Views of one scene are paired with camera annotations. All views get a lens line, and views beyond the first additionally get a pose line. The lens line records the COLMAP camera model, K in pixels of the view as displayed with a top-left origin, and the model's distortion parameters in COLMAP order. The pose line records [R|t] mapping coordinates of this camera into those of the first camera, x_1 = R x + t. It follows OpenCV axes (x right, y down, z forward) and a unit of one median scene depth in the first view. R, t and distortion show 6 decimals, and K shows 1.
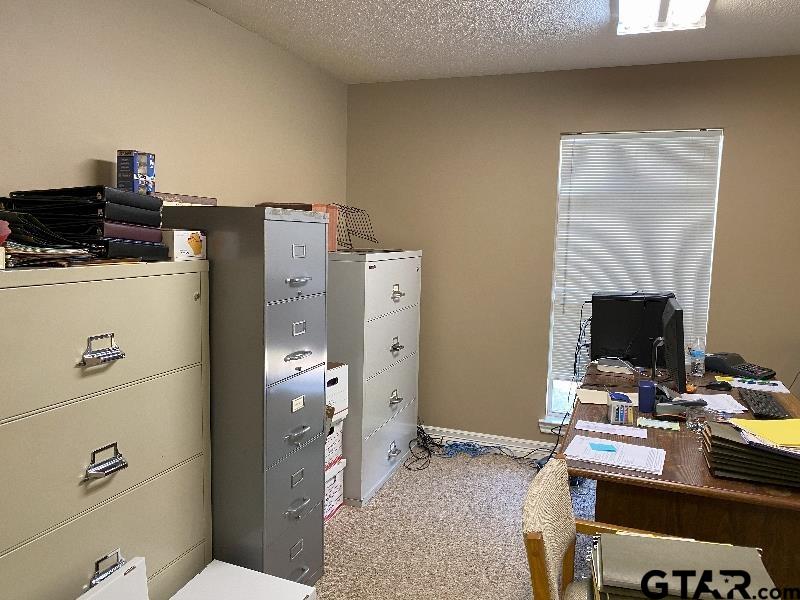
lens RADIAL K [[606.1, 0, 402.5], [0, 606.1, 296.2], [0, 0, 1]] dist [0.040357, -0.007328]
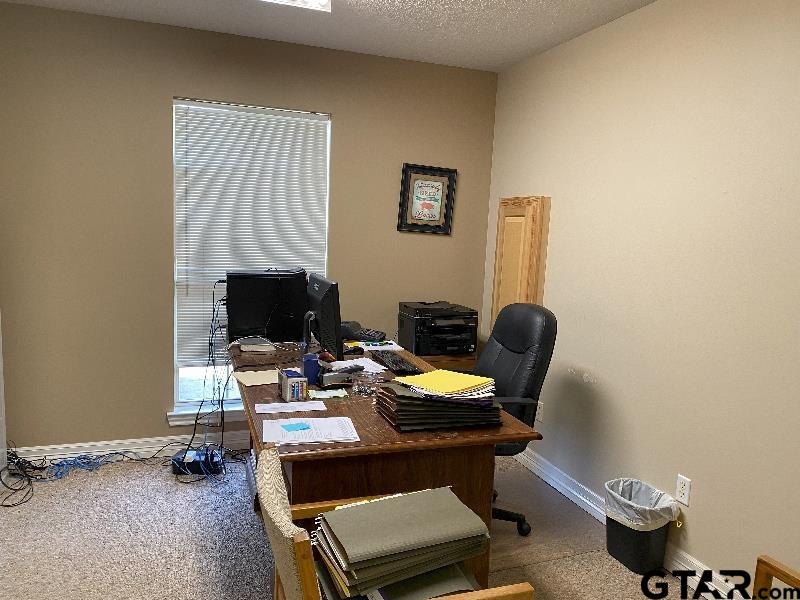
lens RADIAL K [[606.1, 0, 399.5], [0, 606.1, 307.2], [0, 0, 1]] dist [0.040357, -0.007328]
pose [[0.778646, -0.074006, 0.623084, -0.110961], [0.044224, 0.997023, 0.063155, 0.003233], [-0.625903, -0.021620, 0.779601, 0.121830]]
